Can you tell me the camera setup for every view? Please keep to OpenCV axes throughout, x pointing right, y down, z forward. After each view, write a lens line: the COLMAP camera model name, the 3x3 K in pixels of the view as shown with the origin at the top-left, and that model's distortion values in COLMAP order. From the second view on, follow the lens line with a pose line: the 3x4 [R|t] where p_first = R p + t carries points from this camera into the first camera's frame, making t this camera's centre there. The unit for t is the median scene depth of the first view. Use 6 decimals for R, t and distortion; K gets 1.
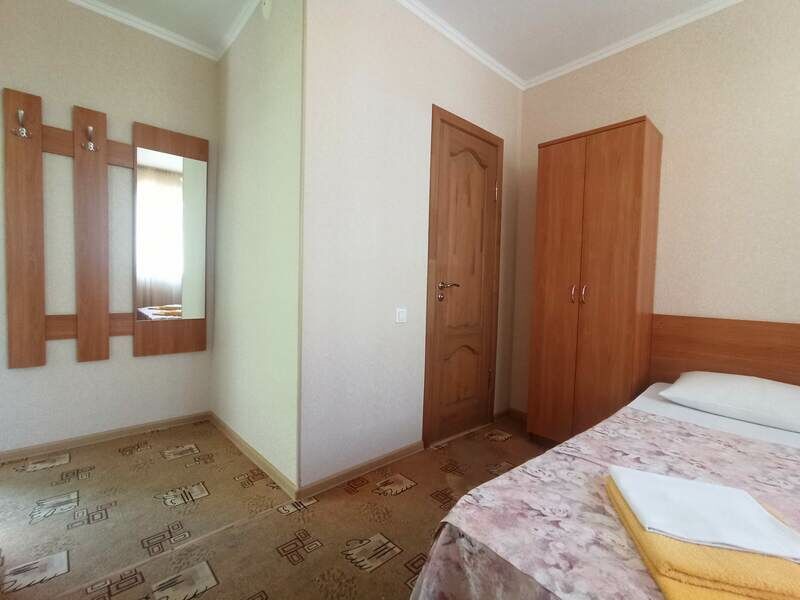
lens RADIAL K [[365.3, 0, 403.8], [0, 365.3, 298.0], [0, 0, 1]] dist [-0.038827, 0.029486]
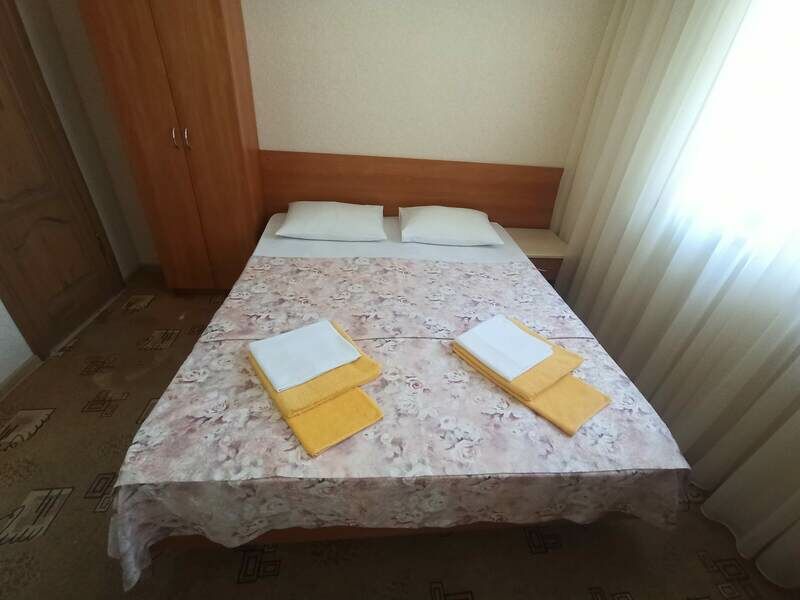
lens RADIAL K [[365.3, 0, 403.8], [0, 365.3, 298.0], [0, 0, 1]] dist [-0.038827, 0.029486]
pose [[0.599900, -0.413895, 0.684698, 0.076814], [-0.029880, 0.843605, 0.536133, -0.288223], [-0.799517, -0.342084, 0.493711, 0.000243]]
